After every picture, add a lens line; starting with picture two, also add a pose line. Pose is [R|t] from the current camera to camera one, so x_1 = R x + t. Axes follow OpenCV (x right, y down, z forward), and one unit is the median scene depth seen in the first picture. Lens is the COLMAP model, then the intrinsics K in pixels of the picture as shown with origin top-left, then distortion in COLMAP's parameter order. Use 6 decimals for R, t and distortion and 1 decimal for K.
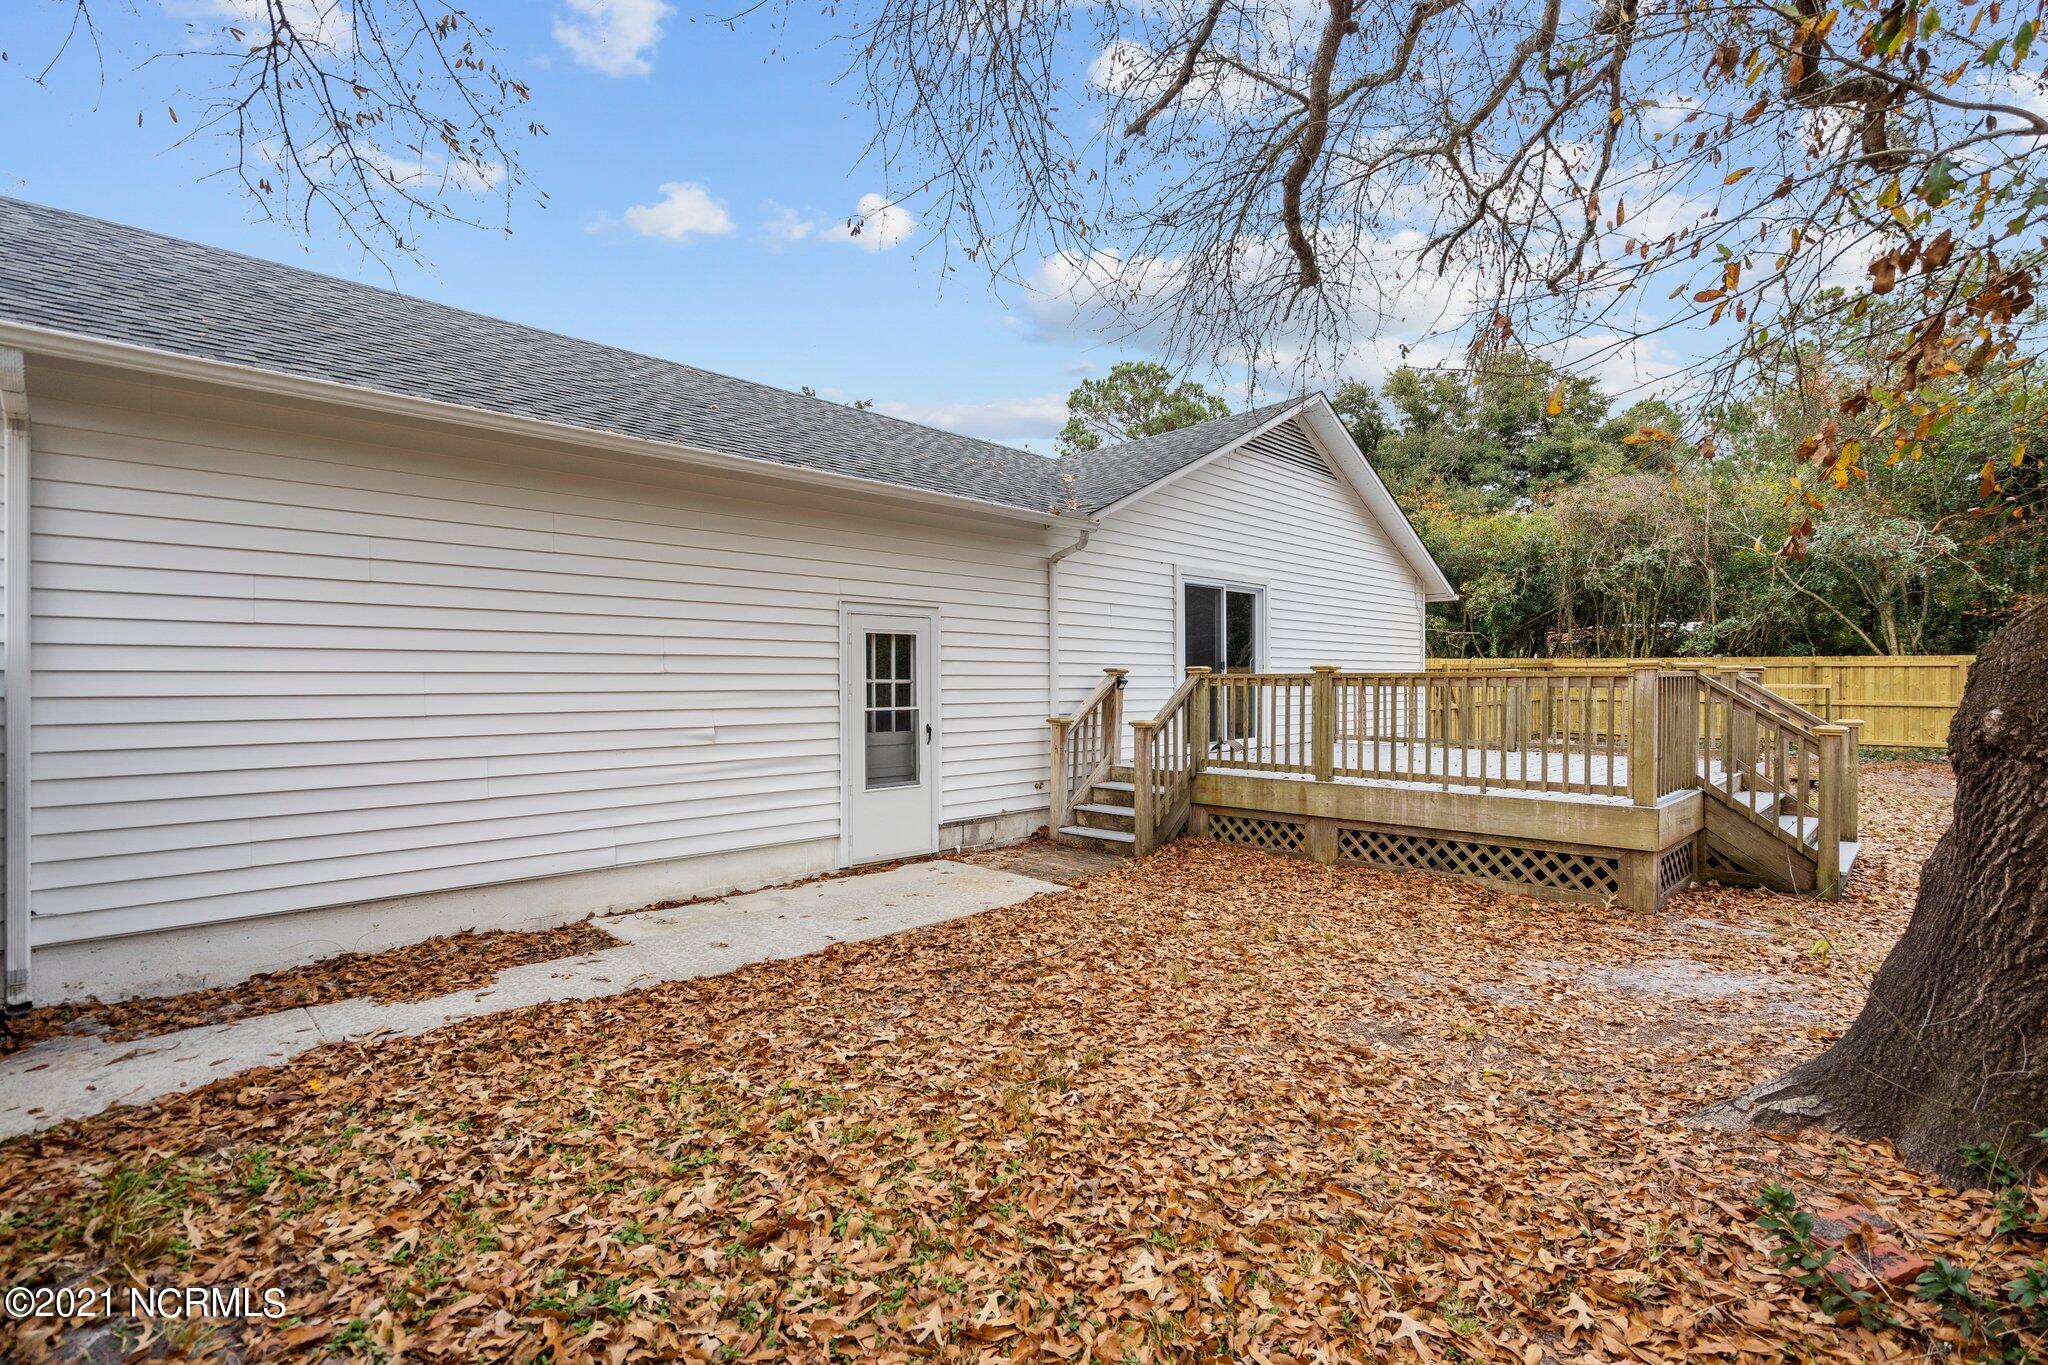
lens RADIAL K [[943.4, 0, 1025.6], [0, 943.4, 677.3], [0, 0, 1]] dist [0.000356, 0.000566]
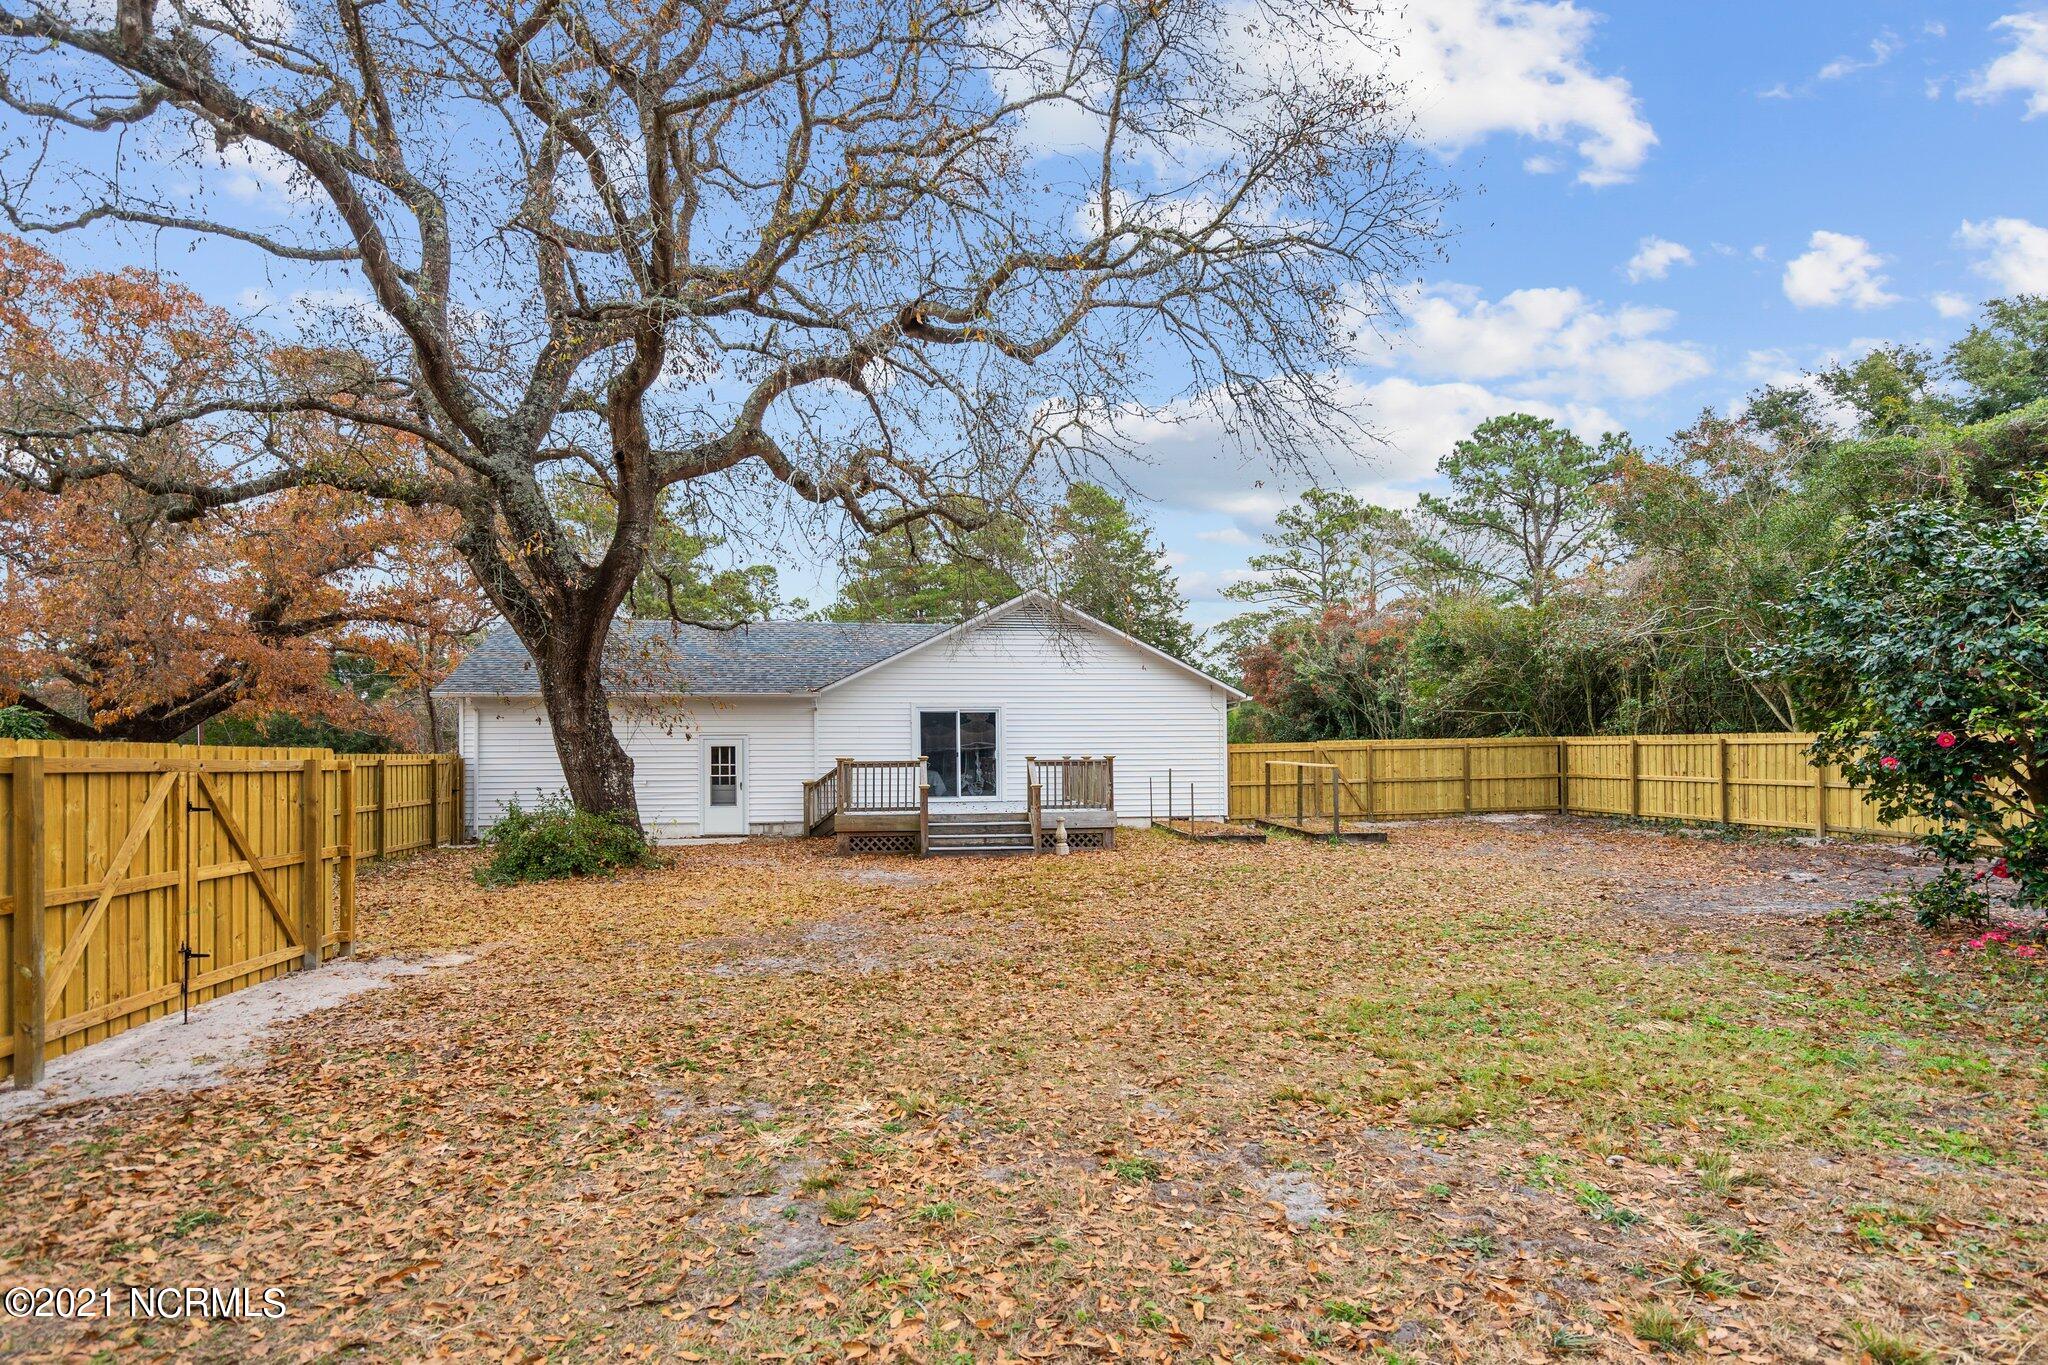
lens RADIAL K [[1070.1, 0, 1025.0], [0, 1070.1, 742.2], [0, 0, 1]] dist [-0.001954, -0.000430]
pose [[0.787828, -0.011909, -0.615781, 1.494359], [0.008862, 0.999929, -0.008001, -0.017557], [0.615832, 0.000847, 0.787877, -0.509863]]
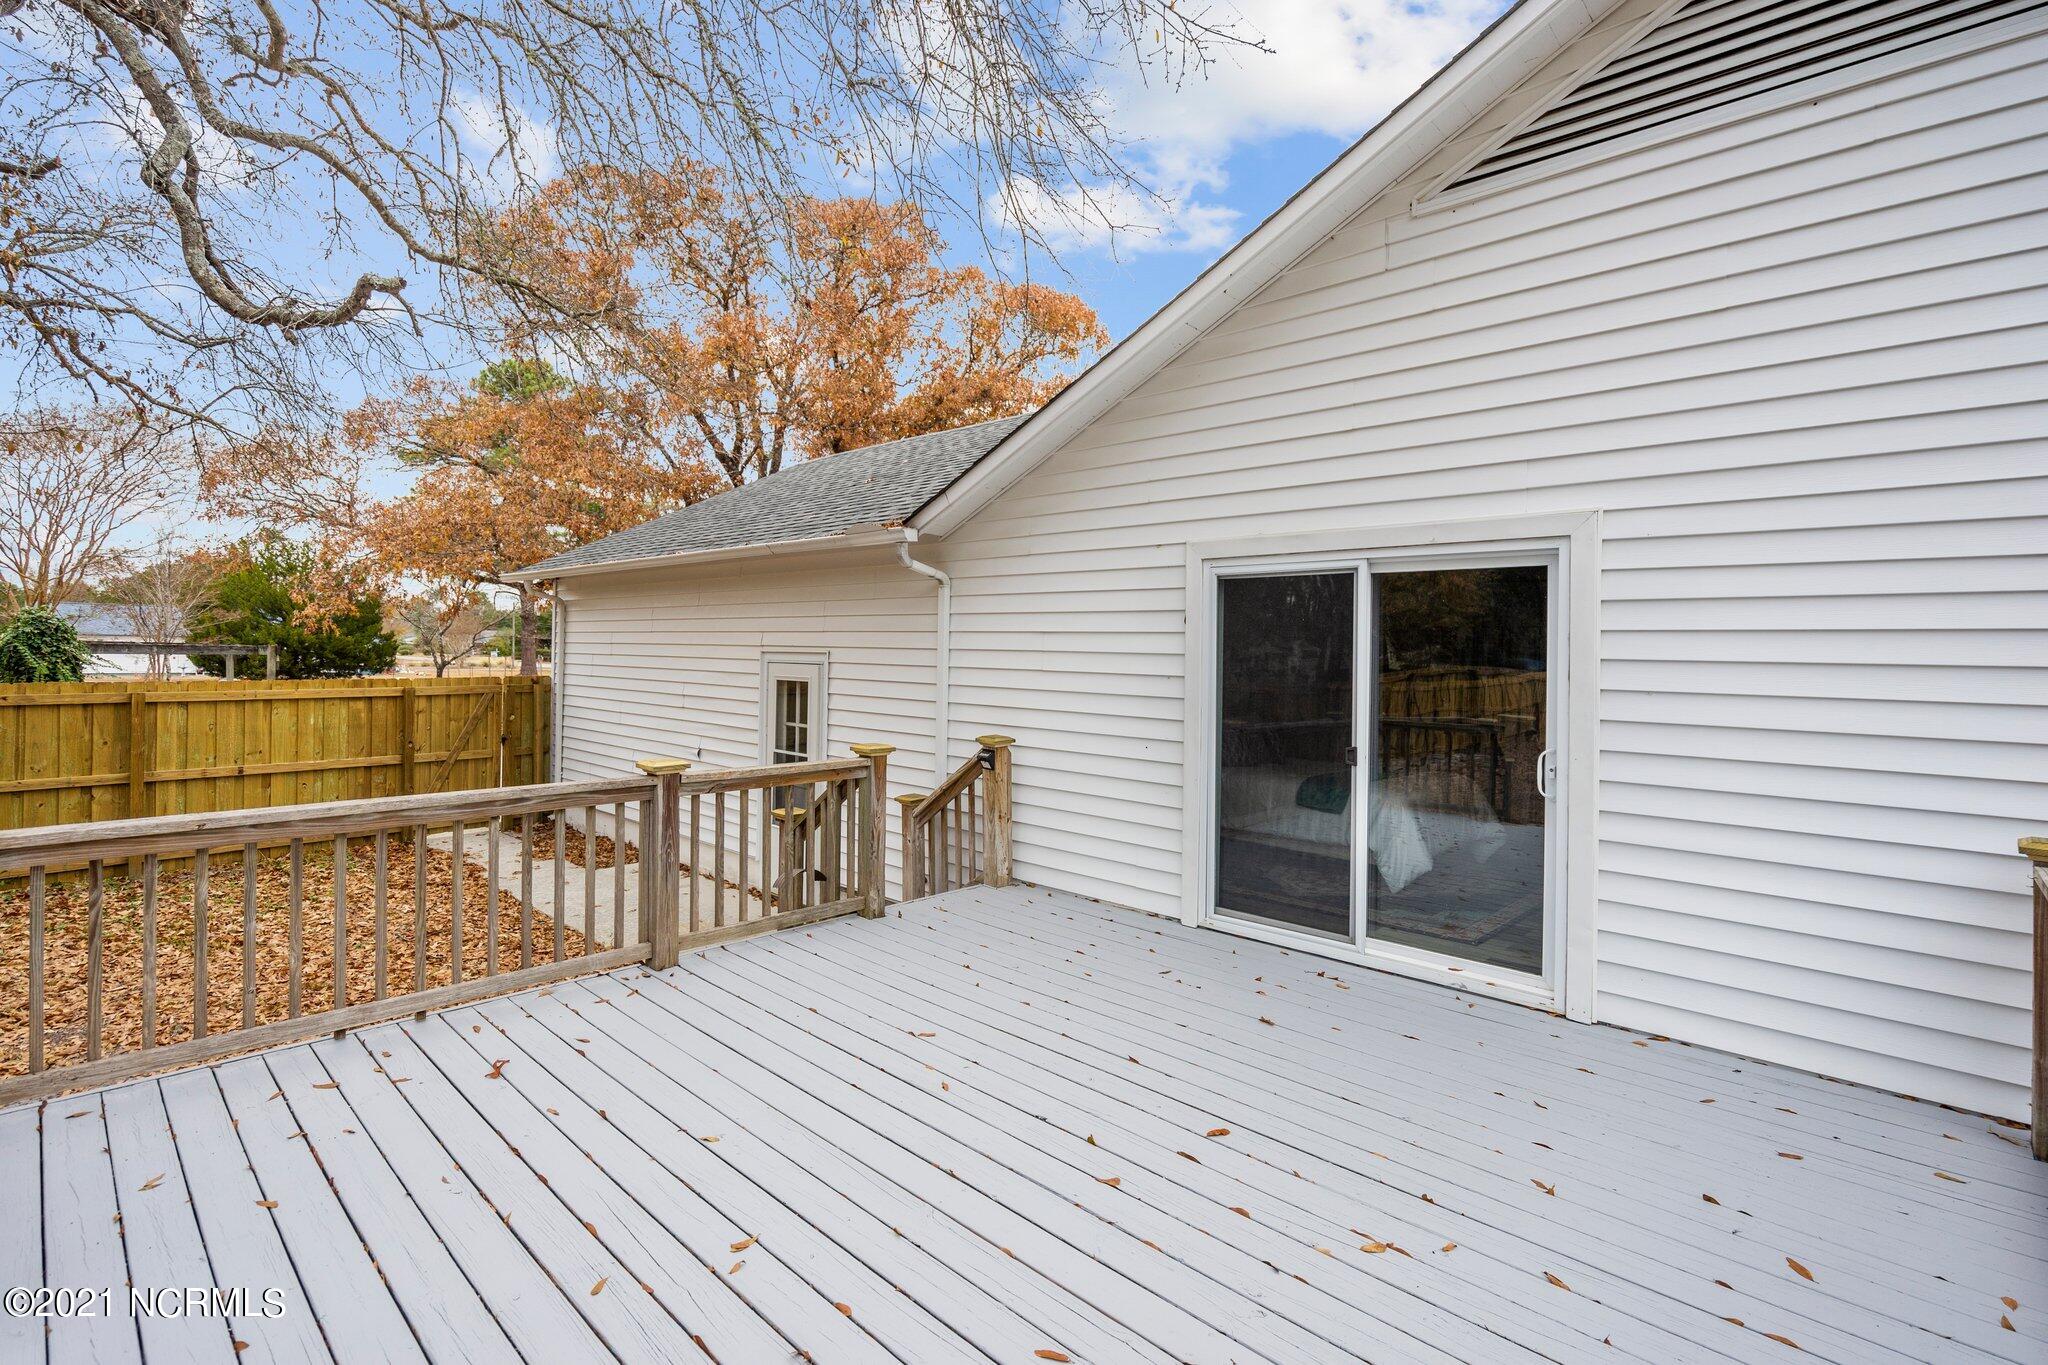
lens RADIAL K [[948.5, 0, 1010.1], [0, 948.5, 647.1], [0, 0, 1]] dist [-0.001833, 0.000215]
pose [[0.014179, -0.001237, -0.999899, 0.594168], [-0.011727, 0.999930, -0.001404, -0.054743], [0.999831, 0.011745, 0.014163, 0.797514]]
